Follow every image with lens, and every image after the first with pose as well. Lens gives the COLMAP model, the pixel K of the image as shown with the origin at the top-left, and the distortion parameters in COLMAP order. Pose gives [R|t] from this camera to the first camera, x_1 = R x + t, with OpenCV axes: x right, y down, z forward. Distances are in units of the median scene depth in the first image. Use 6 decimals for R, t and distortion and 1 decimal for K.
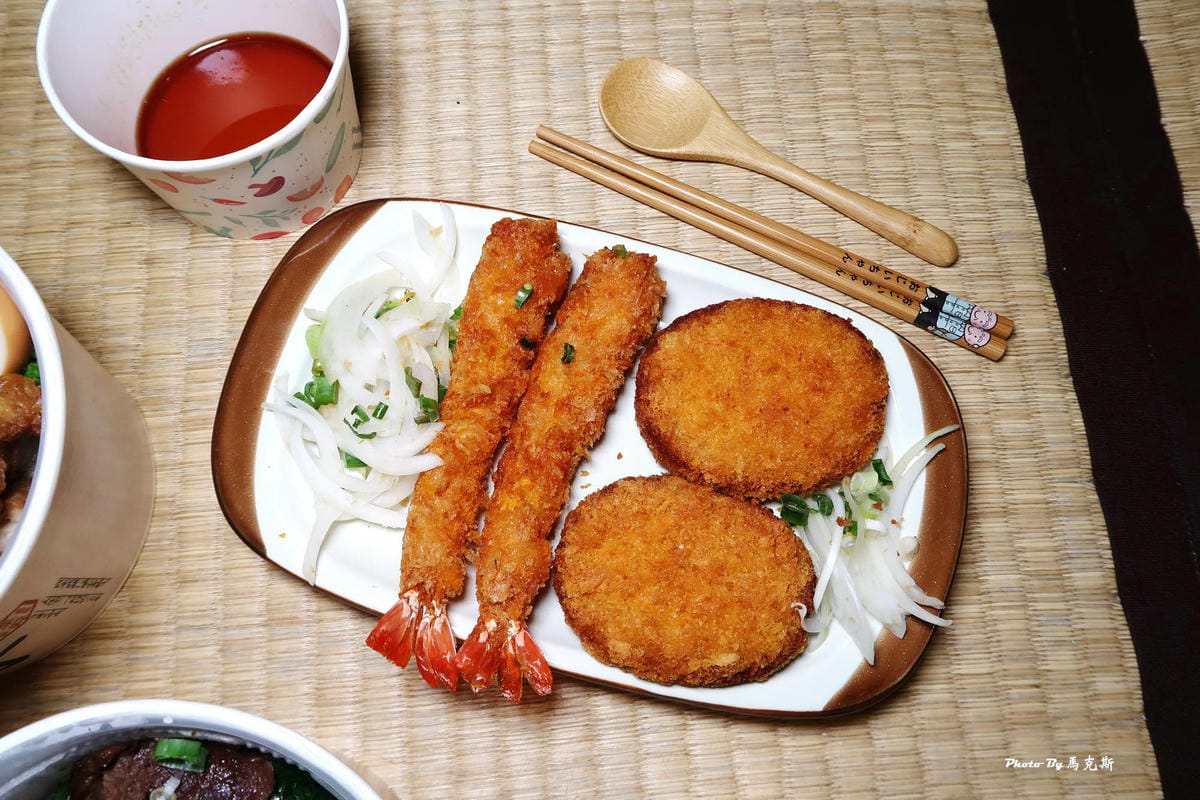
lens RADIAL K [[926.0, 0, 600.0], [0, 926.0, 400.0], [0, 0, 1]] dist [0.000479, -0.001174]
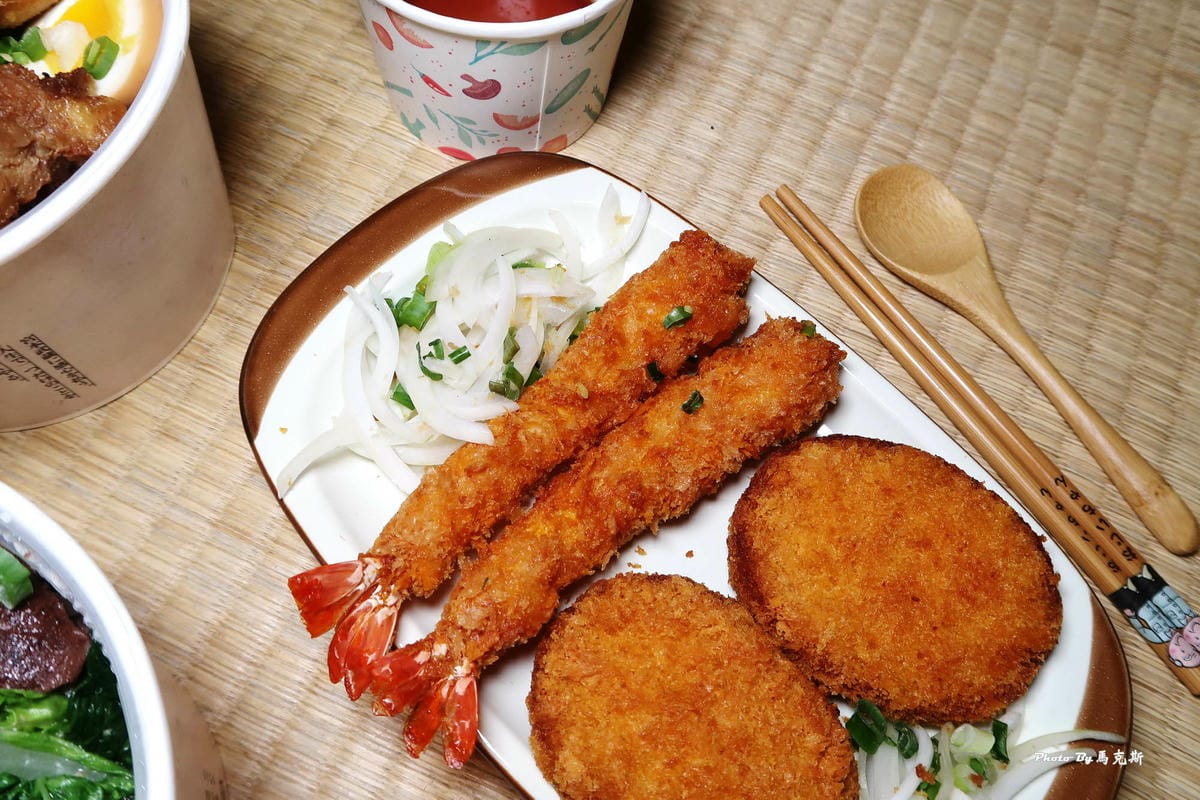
lens RADIAL K [[926.0, 0, 600.0], [0, 926.0, 400.0], [0, 0, 1]] dist [0.000479, -0.001174]
pose [[0.872250, 0.457977, -0.171571, 0.031165], [-0.481411, 0.865841, -0.136248, 0.096043], [0.086155, 0.201439, 0.975705, 0.206298]]
